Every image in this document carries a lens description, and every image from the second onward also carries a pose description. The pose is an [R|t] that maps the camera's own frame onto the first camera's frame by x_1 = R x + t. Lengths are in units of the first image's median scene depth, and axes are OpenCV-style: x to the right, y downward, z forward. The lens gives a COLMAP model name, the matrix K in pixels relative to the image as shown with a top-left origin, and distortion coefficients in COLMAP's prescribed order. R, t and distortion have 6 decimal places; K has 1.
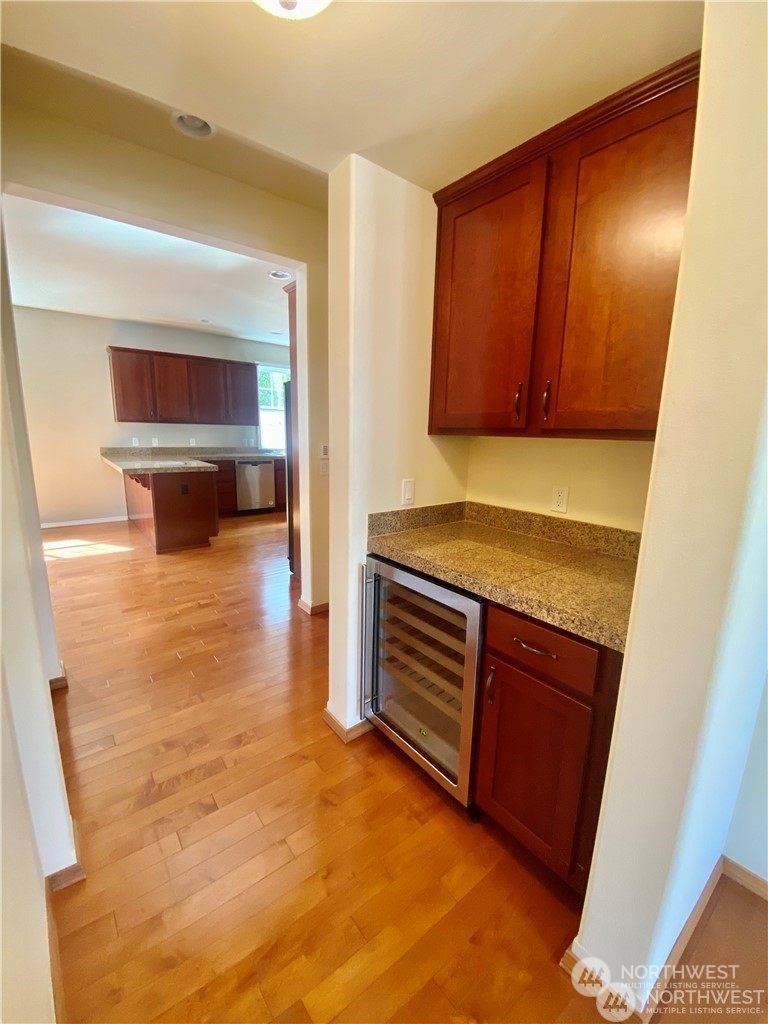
lens RADIAL K [[424.8, 0, 384.0], [0, 424.8, 512.0], [0, 0, 1]] dist [-0.000079, -0.000328]
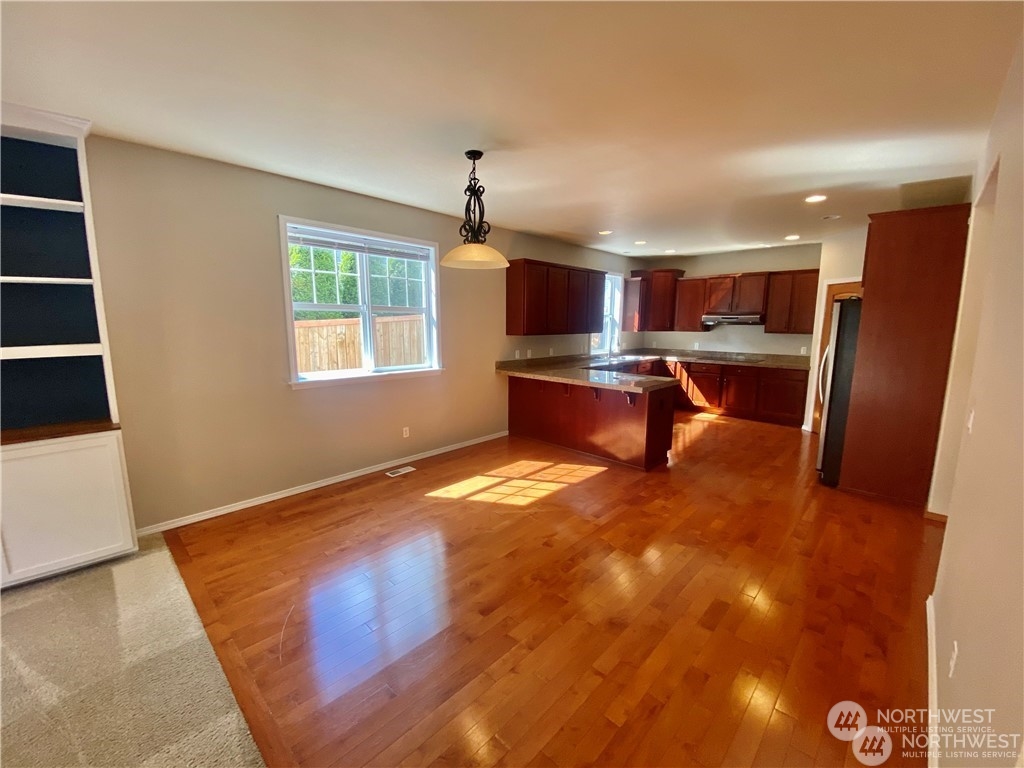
lens RADIAL K [[424.8, 0, 508.1], [0, 424.8, 383.0], [0, 0, 1]] dist [-0.000079, -0.000328]
pose [[0.992175, -0.036530, 0.119389, -0.728262], [0.041761, 0.998261, -0.041602, -0.060421], [-0.117662, 0.046262, 0.991976, 0.039205]]
